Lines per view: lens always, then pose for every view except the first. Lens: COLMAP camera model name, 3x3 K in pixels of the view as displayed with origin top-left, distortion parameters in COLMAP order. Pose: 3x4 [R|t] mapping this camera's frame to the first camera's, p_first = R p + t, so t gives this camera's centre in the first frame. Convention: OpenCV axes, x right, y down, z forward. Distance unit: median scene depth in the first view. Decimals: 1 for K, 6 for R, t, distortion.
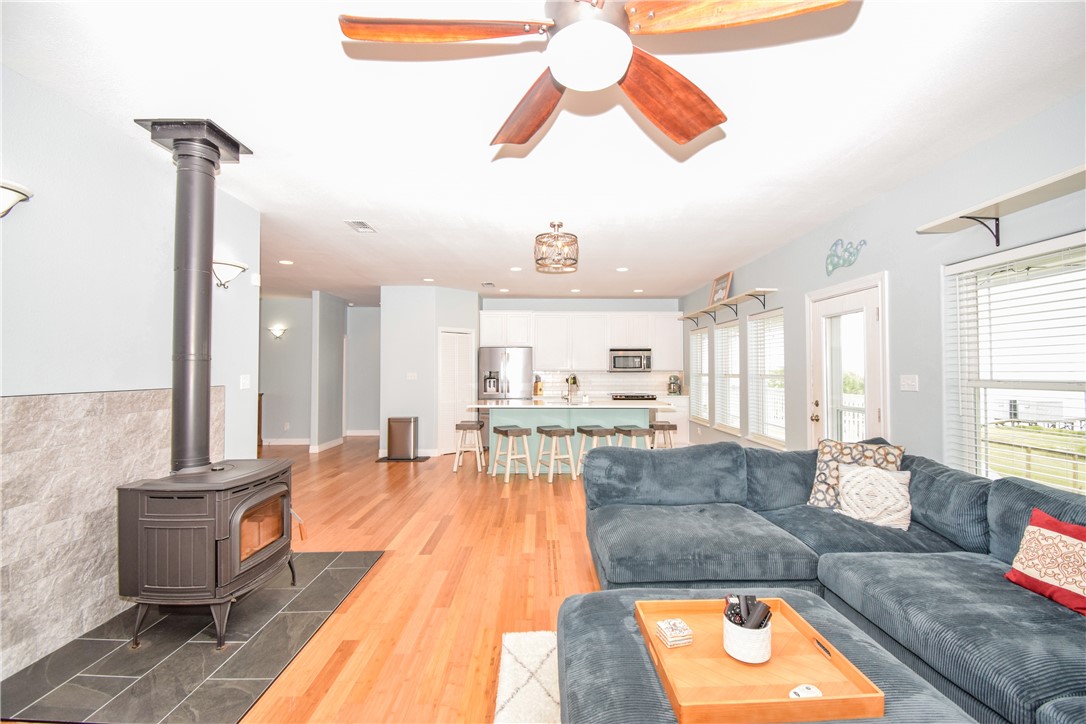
lens RADIAL K [[476.5, 0, 544.0], [0, 476.5, 359.1], [0, 0, 1]] dist [0.017935, -0.024347]
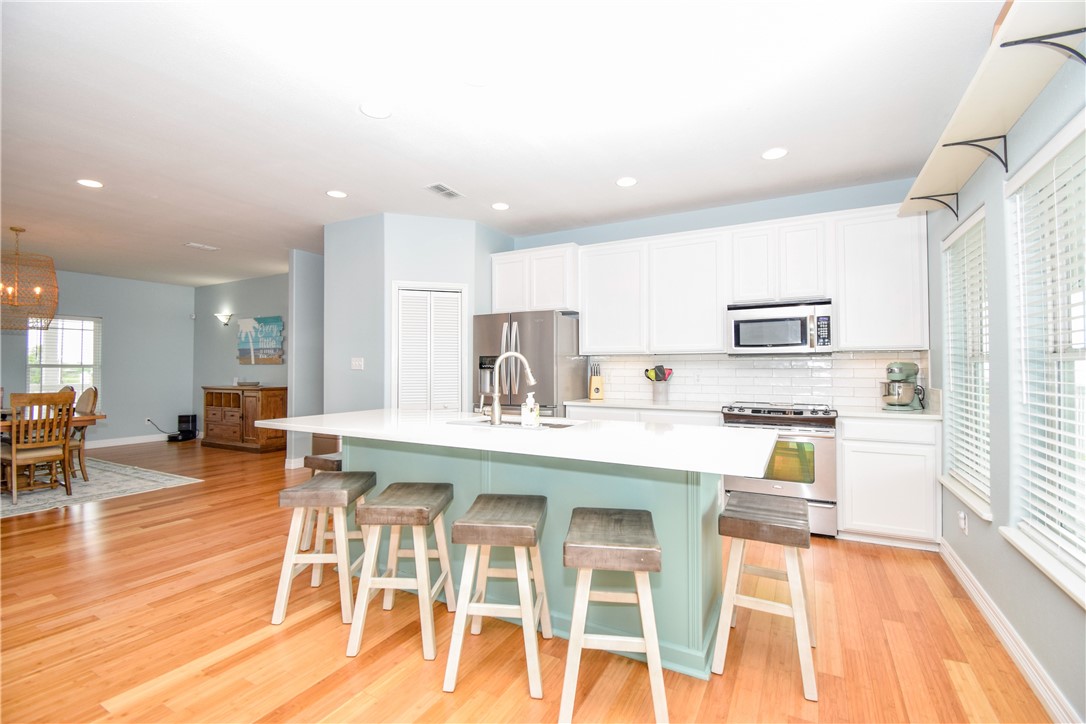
lens RADIAL K [[476.5, 0, 544.0], [0, 476.5, 359.1], [0, 0, 1]] dist [0.017935, -0.024347]
pose [[0.870202, -0.008201, -0.492628, 0.209135], [0.013497, 0.999883, 0.007195, 0.024868], [0.492511, -0.012910, 0.870210, 0.507385]]
